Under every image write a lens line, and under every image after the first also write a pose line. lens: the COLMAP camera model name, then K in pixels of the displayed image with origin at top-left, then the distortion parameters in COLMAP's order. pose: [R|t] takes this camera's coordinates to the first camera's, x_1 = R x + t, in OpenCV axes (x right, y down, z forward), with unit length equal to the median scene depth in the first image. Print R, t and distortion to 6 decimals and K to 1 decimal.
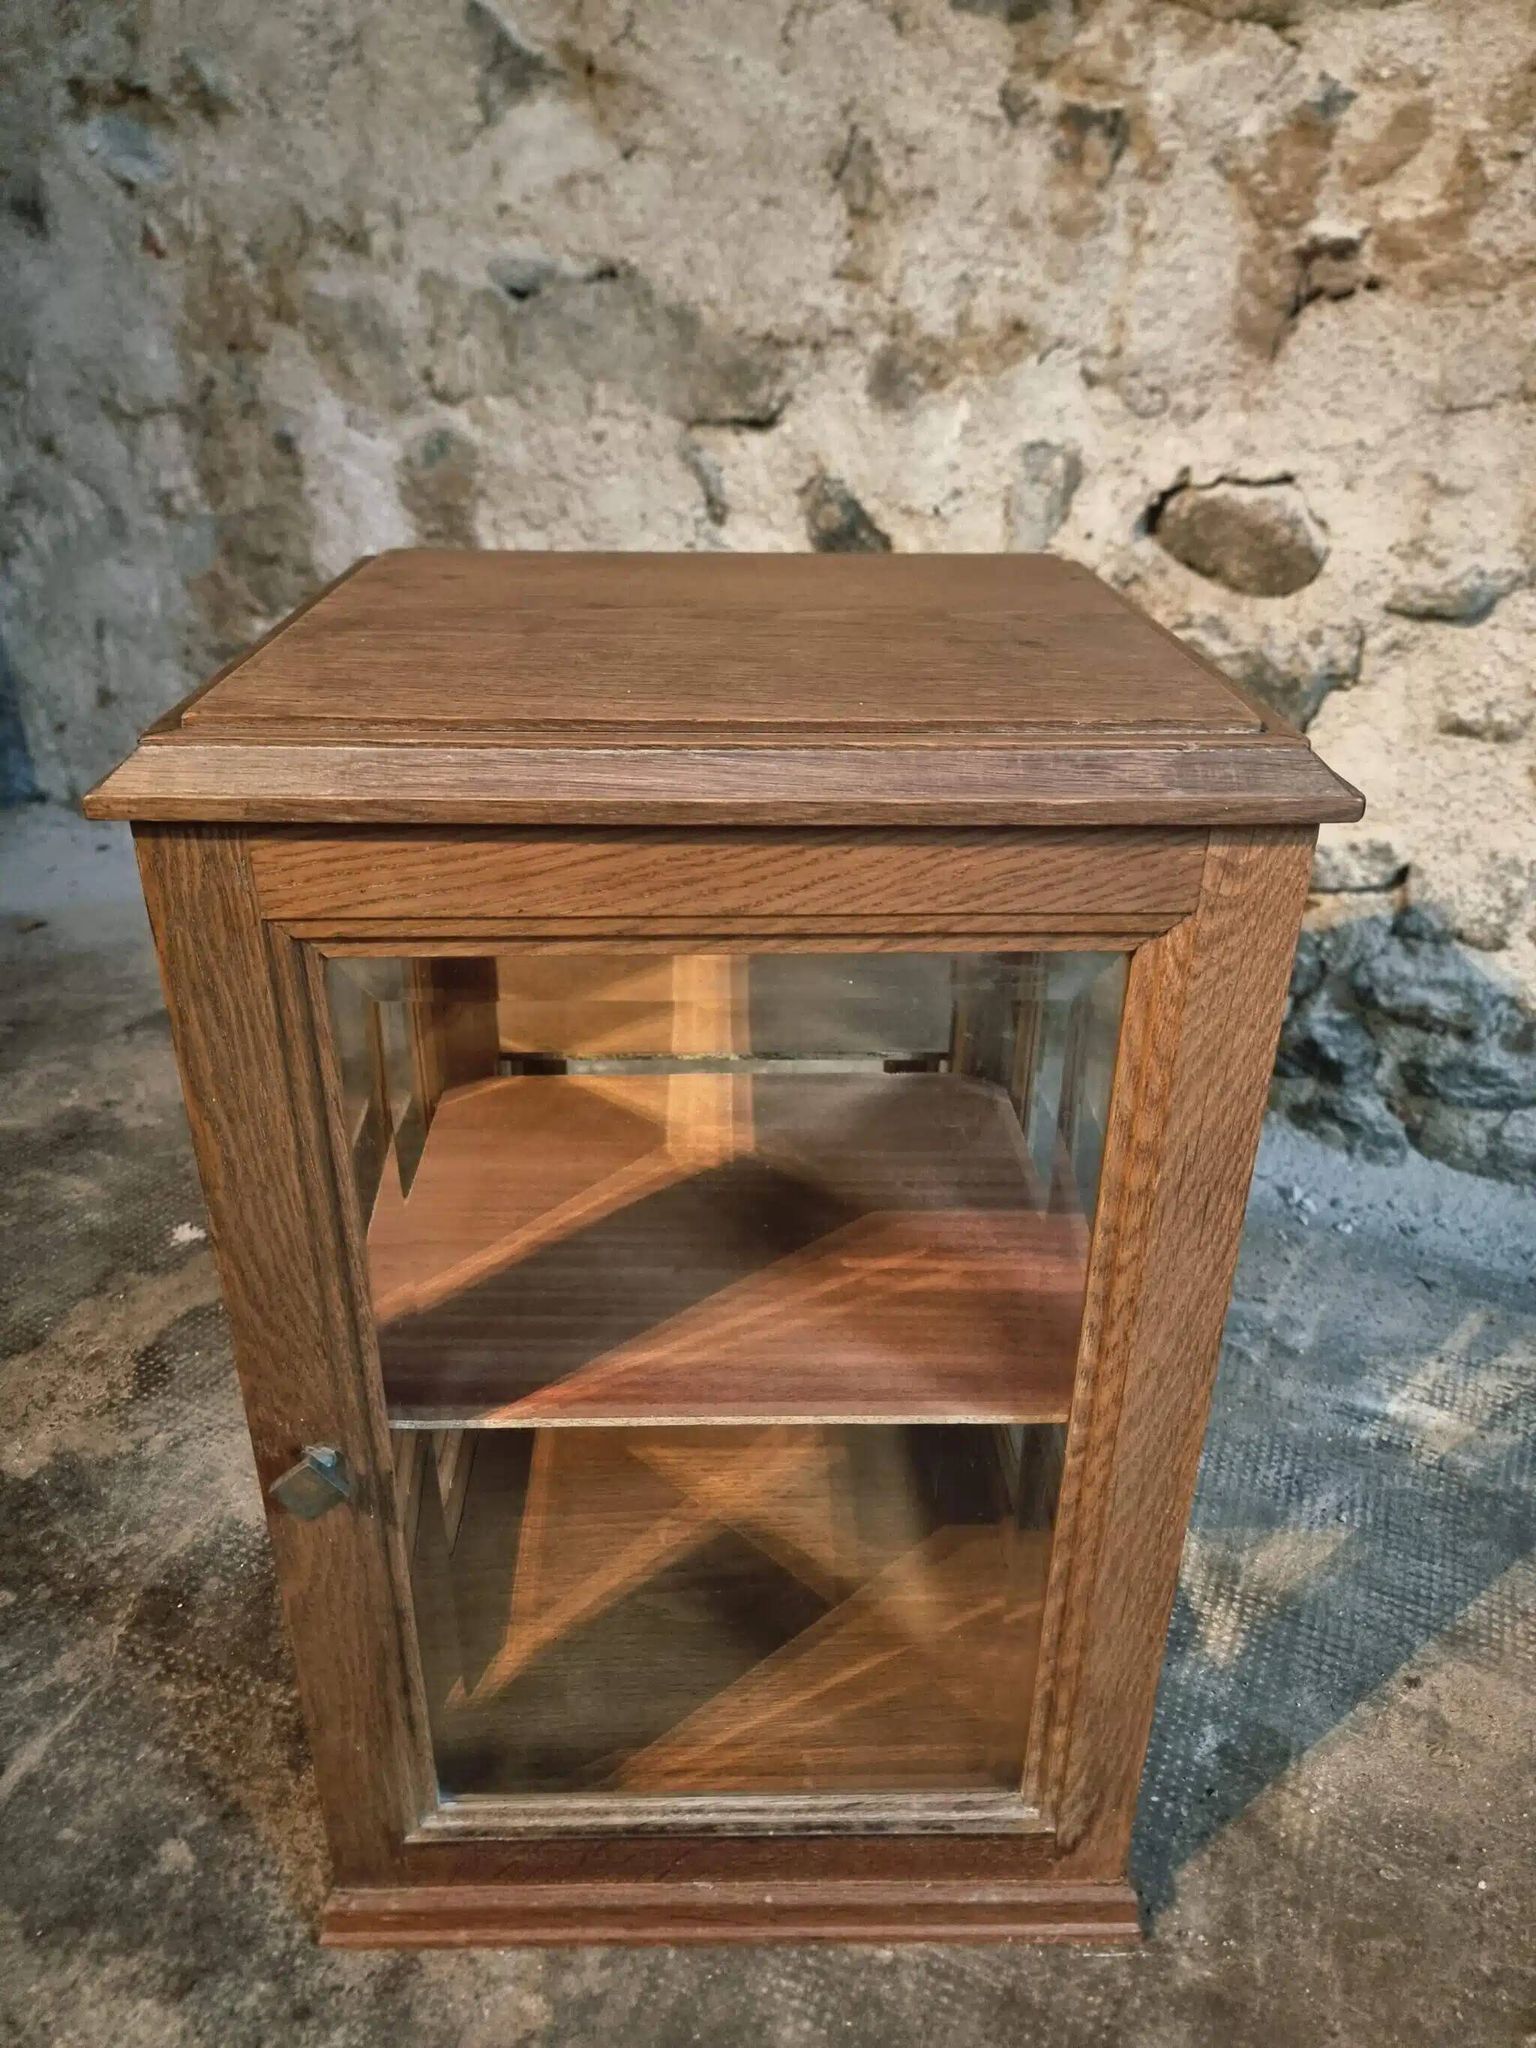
lens RADIAL K [[1435.4, 0, 751.9], [0, 1435.4, 1034.9], [0, 0, 1]] dist [0.055904, -0.057939]
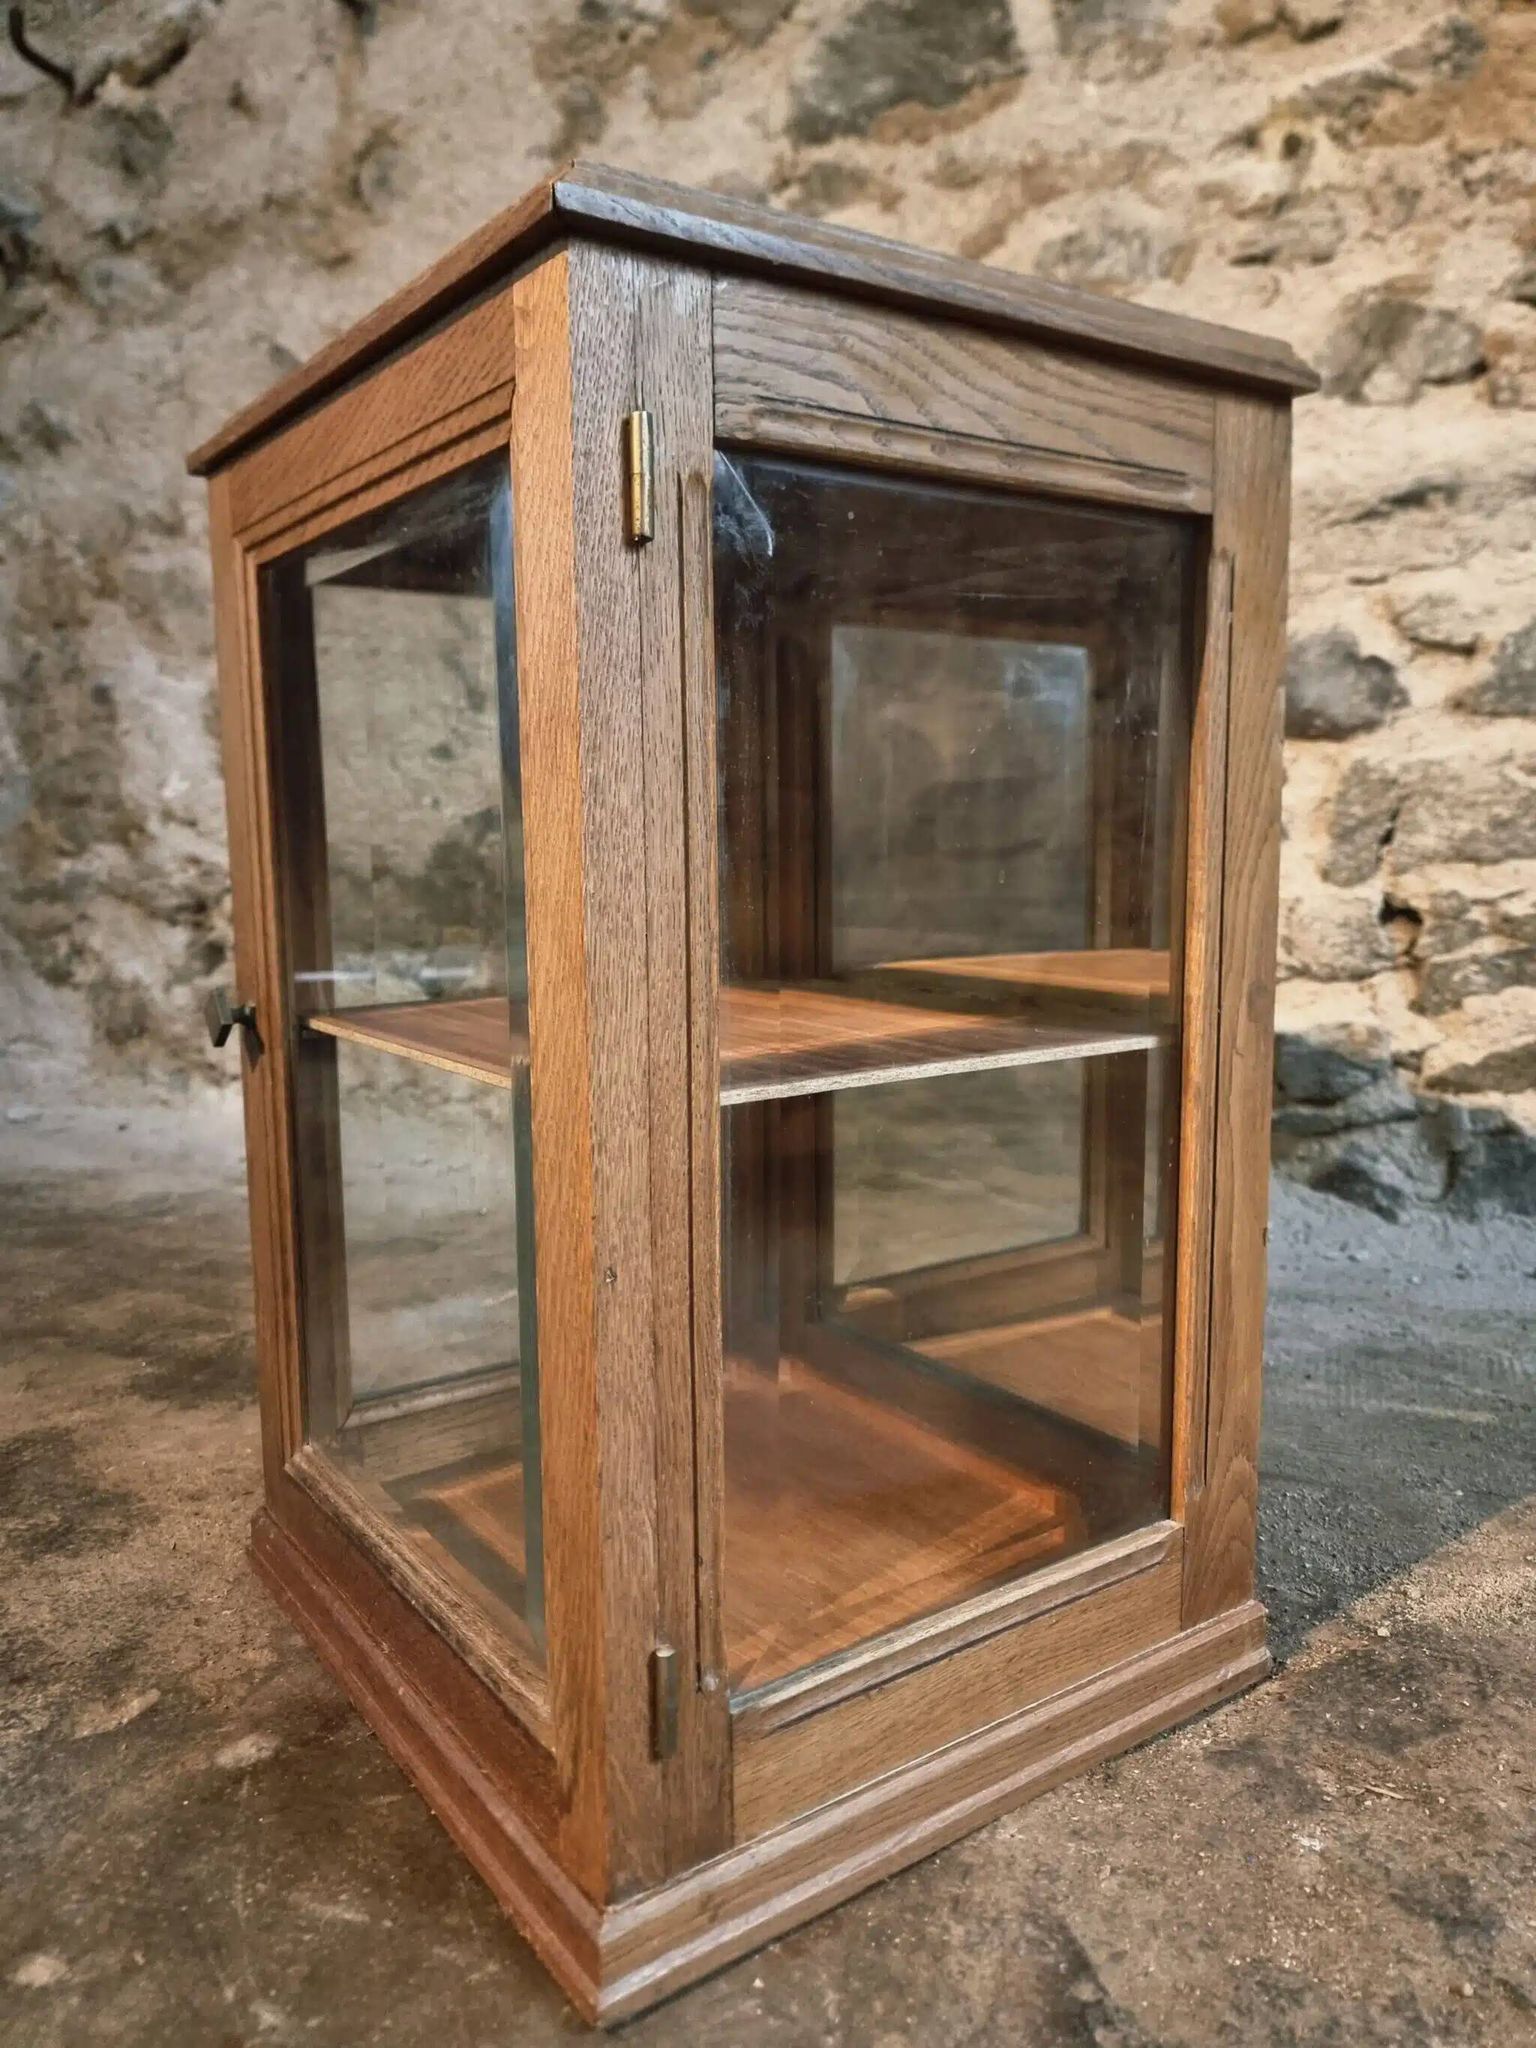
lens RADIAL K [[1506.2, 0, 768.0], [0, 1506.2, 1024.0], [0, 0, 1]] dist [0.057581, -0.067495]
pose [[0.991926, -0.044766, 0.118656, 0.058509], [0.081130, 0.943119, -0.322406, 0.357566], [-0.097474, 0.329429, 0.939135, -0.114198]]
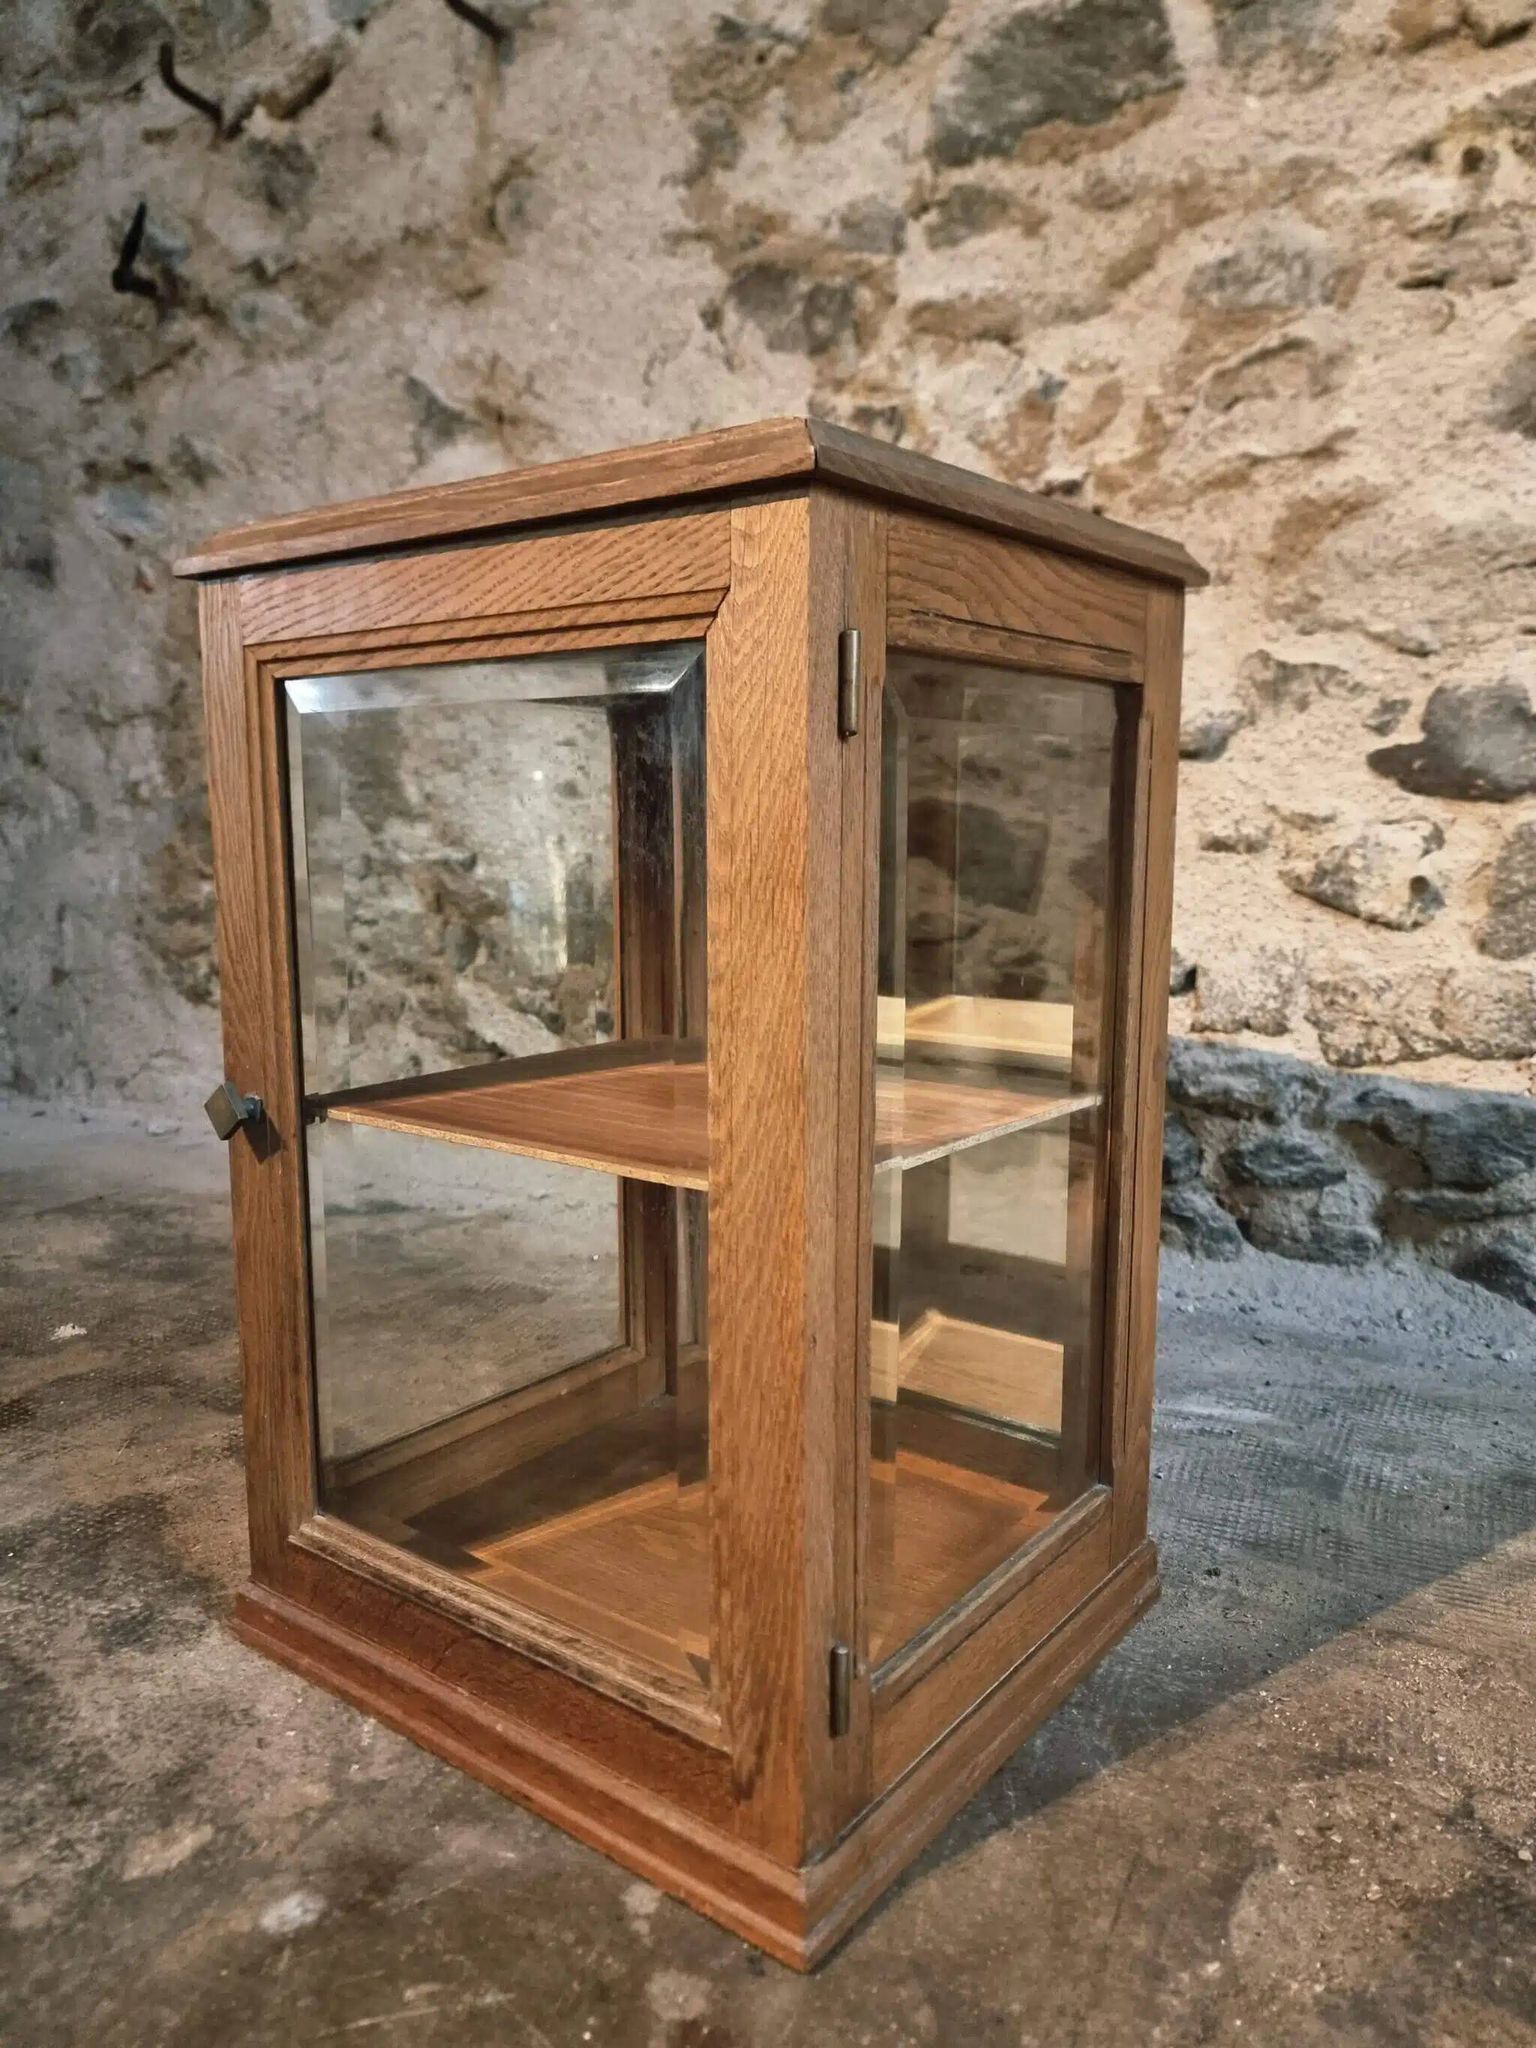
lens RADIAL K [[1471.3, 0, 764.3], [0, 1471.3, 1039.8], [0, 0, 1]] dist [0.060635, -0.068572]
pose [[0.999433, -0.019230, 0.027642, 0.081098], [0.026821, 0.950941, -0.308207, 0.287439], [-0.020359, 0.308774, 0.950918, -0.081467]]
